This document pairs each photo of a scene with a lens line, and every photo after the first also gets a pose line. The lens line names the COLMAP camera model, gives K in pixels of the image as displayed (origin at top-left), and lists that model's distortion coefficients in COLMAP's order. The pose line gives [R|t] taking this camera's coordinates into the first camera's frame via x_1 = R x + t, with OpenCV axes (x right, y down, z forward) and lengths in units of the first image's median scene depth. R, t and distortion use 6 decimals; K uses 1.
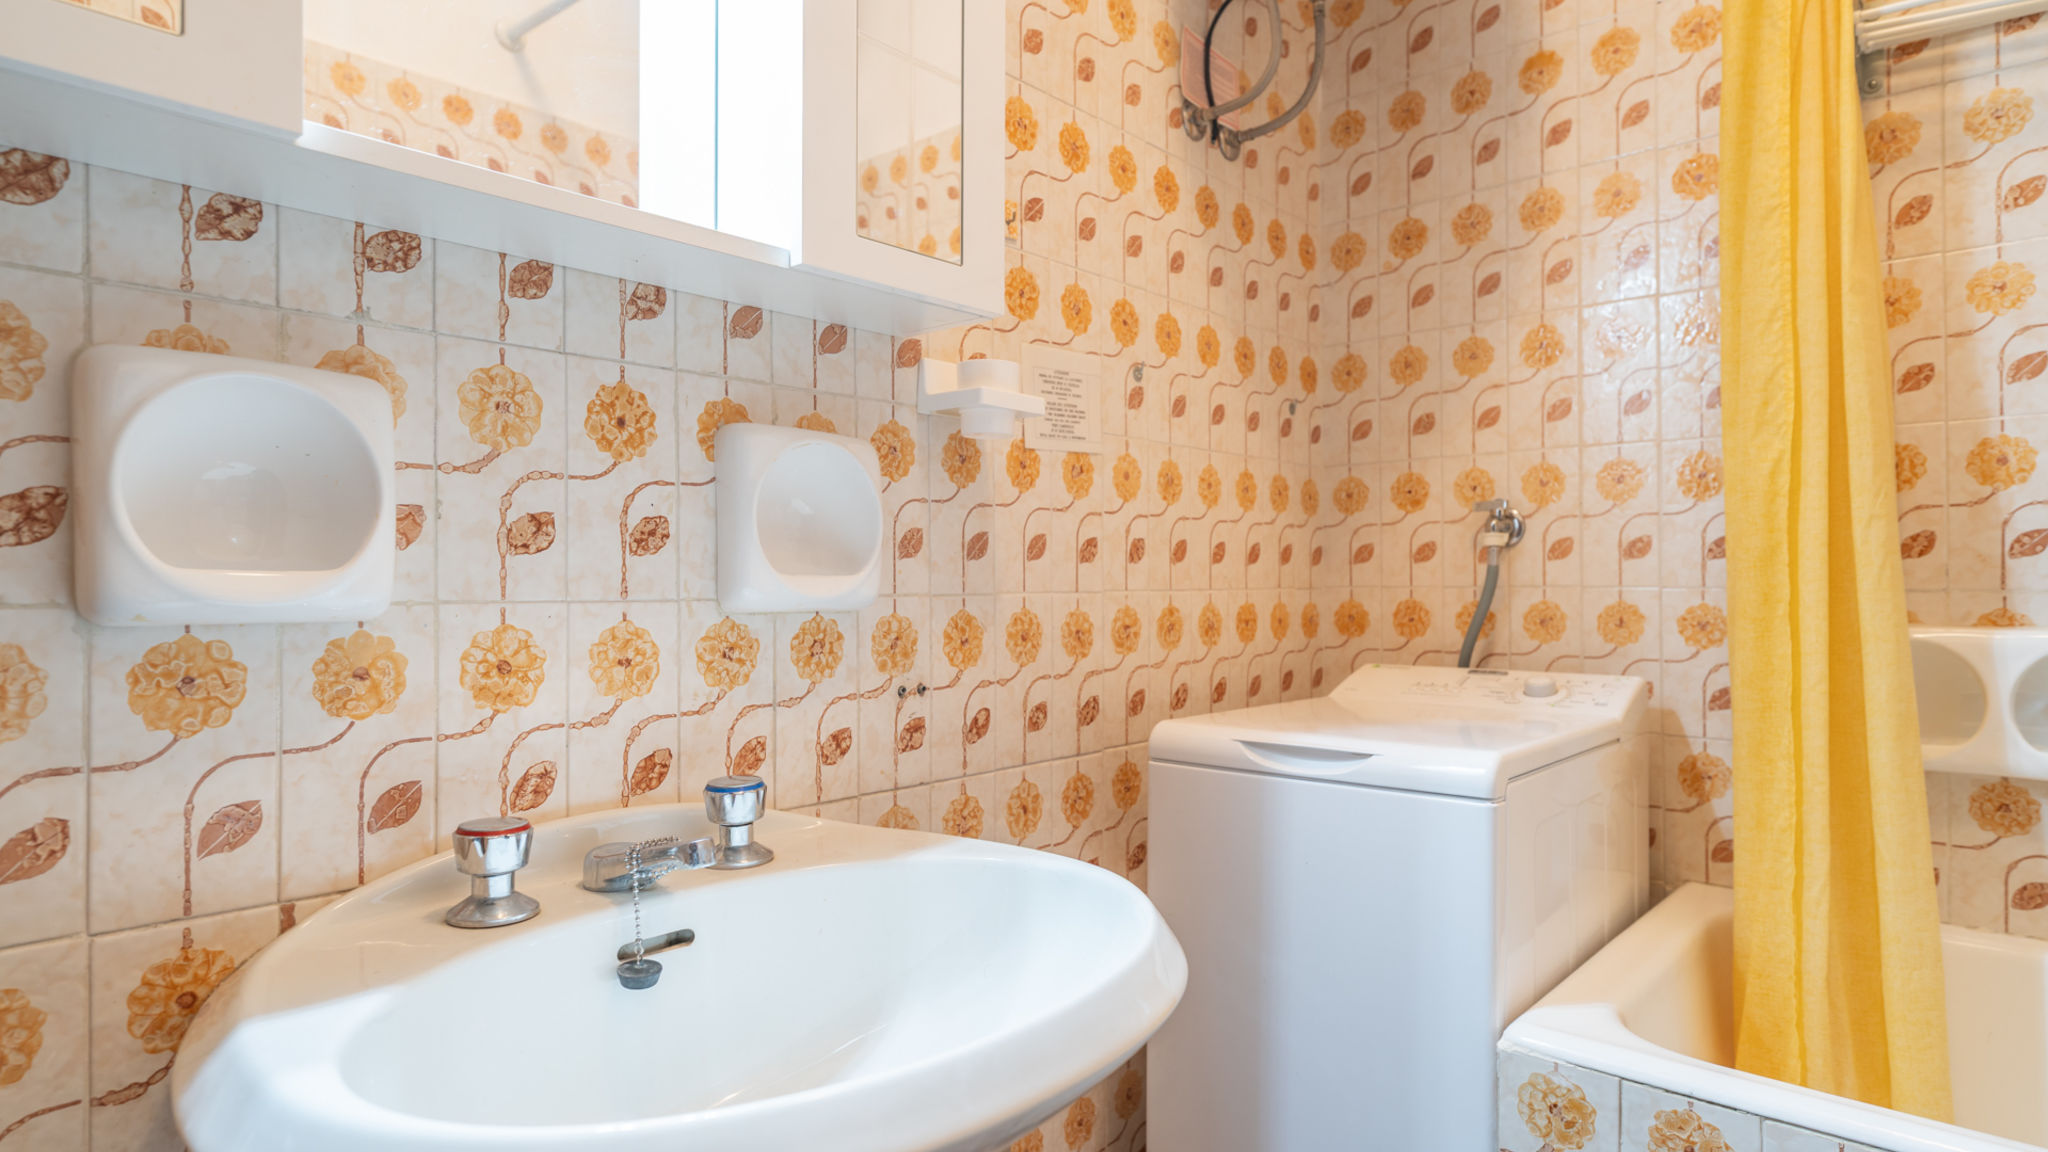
lens RADIAL K [[1129.9, 0, 1017.7], [0, 1129.9, 579.0], [0, 0, 1]] dist [-0.004346, 0.004736]
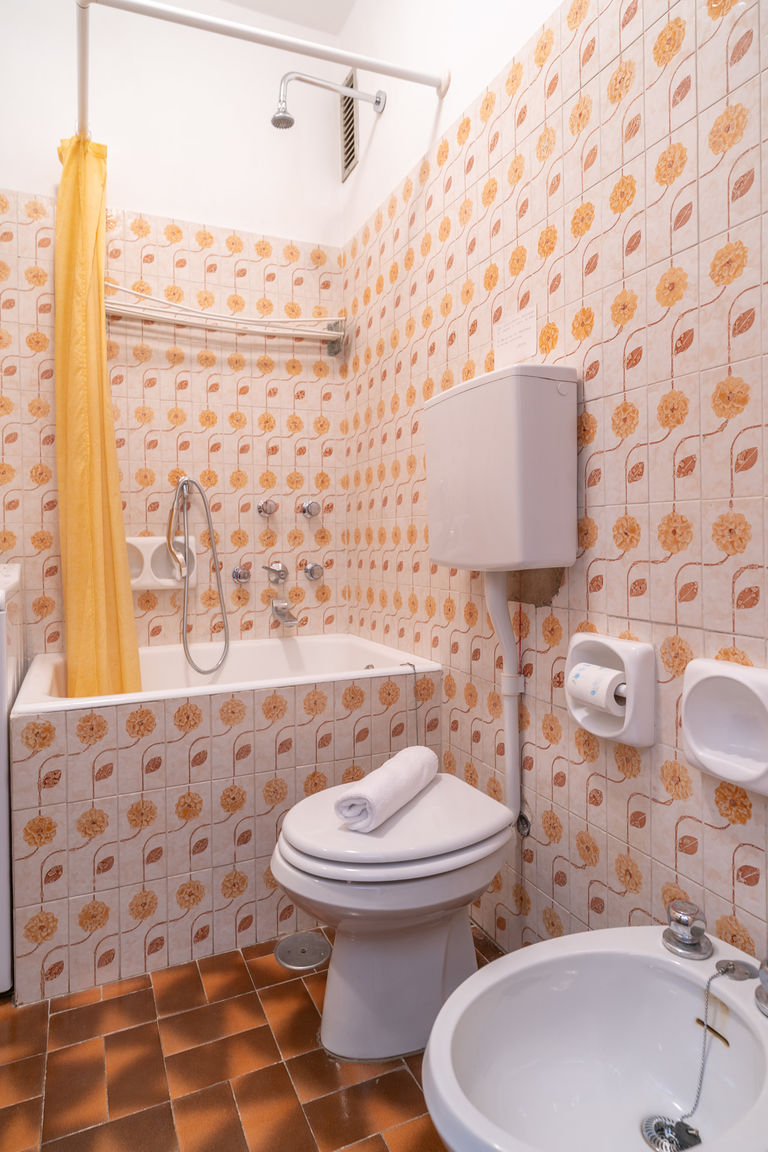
lens RADIAL K [[658.2, 0, 361.7], [0, 658.2, 532.8], [0, 0, 1]] dist [0.000077, 0.001391]
pose [[0.409278, -0.000892, 0.912409, -0.319745], [0.011702, 0.999922, -0.004271, 0.037676], [-0.912335, 0.012425, 0.409257, -0.121253]]
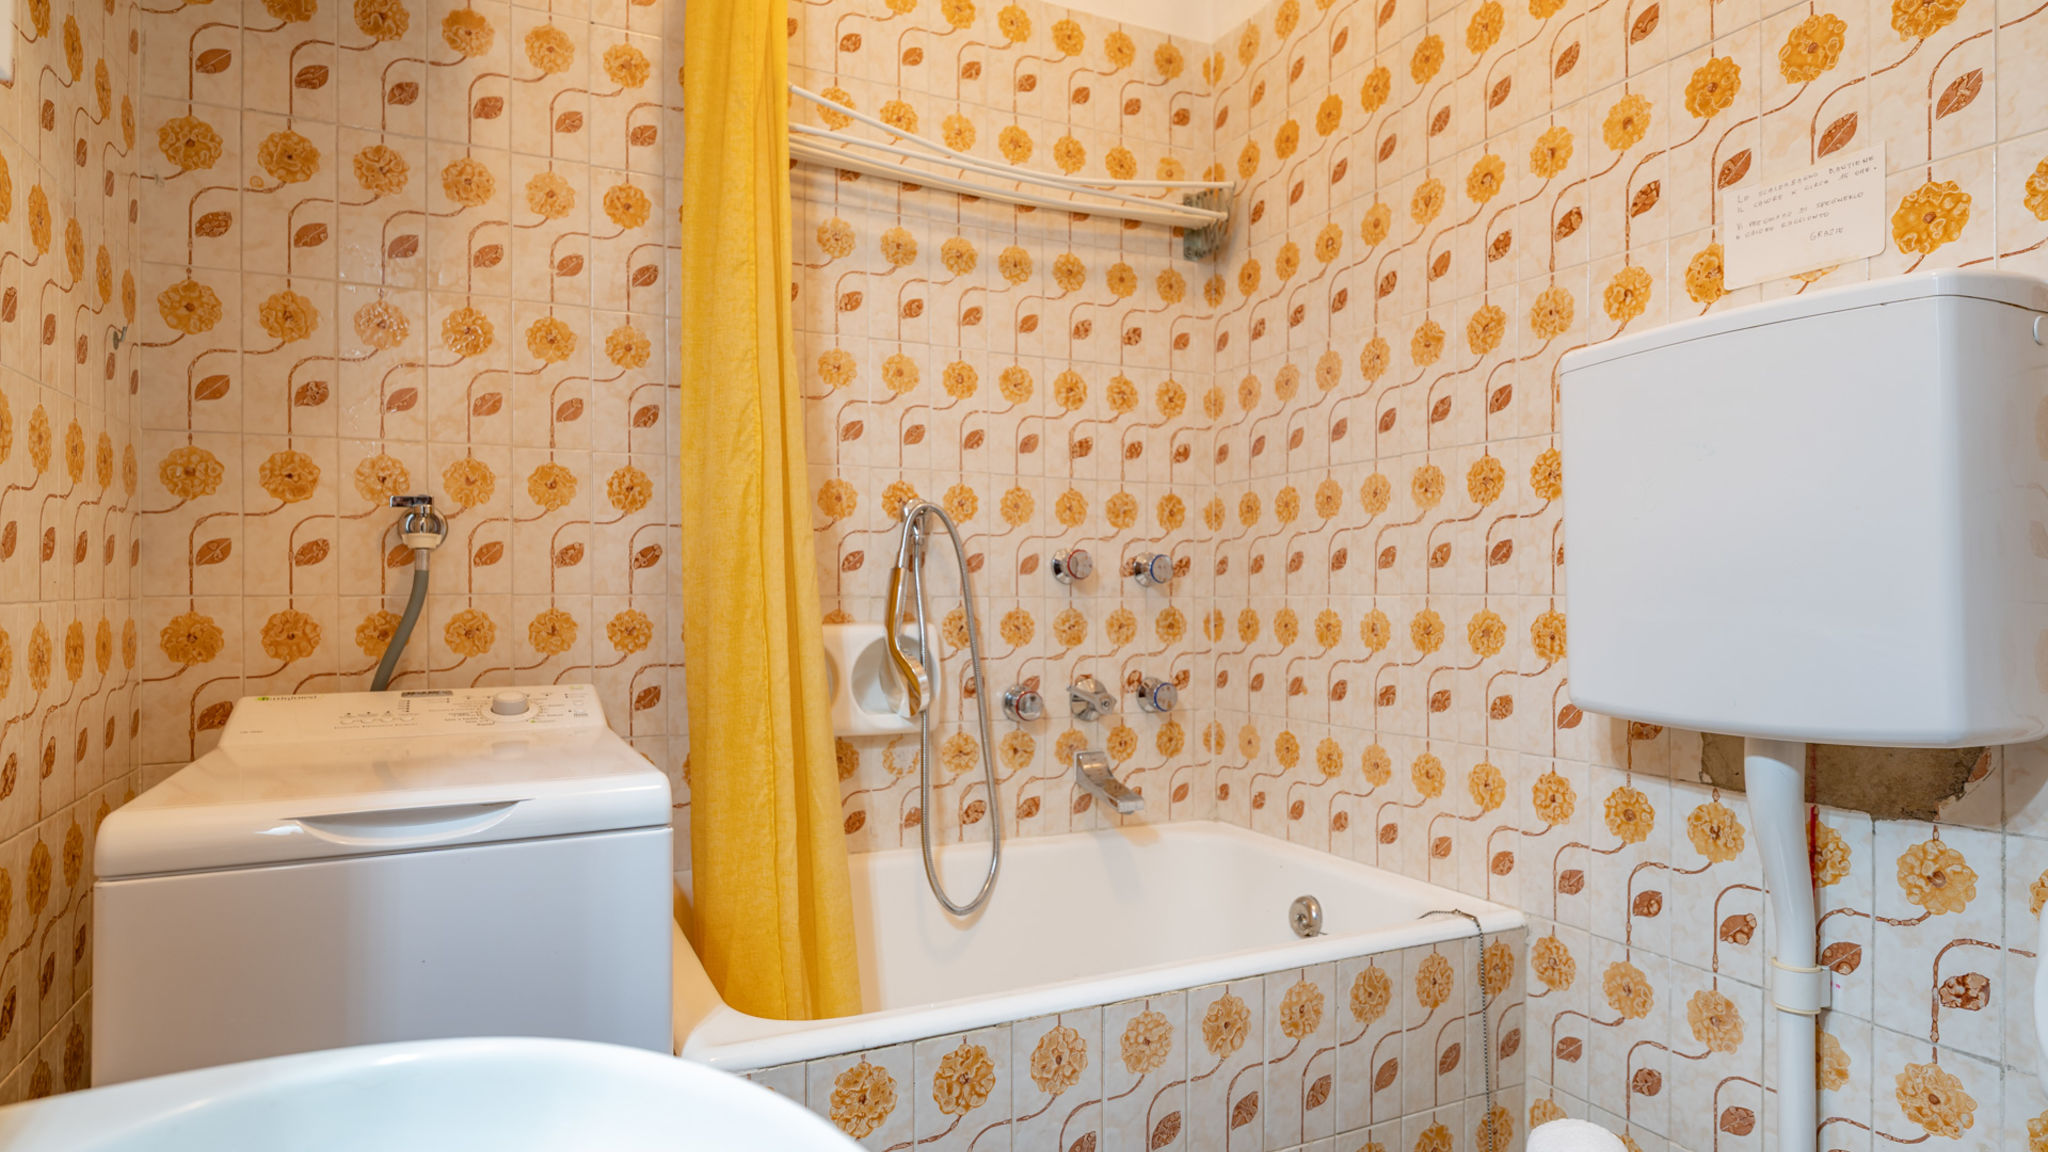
lens RADIAL K [[1122.5, 0, 1024.0], [0, 1122.5, 576.0], [0, 0, 1]] dist [-0.001808, 0.001257]
pose [[0.357998, 0.011184, 0.933655, -0.229146], [-0.003532, 0.999937, -0.010624, -0.000208], [-0.933716, 0.000506, 0.358015, 0.264536]]
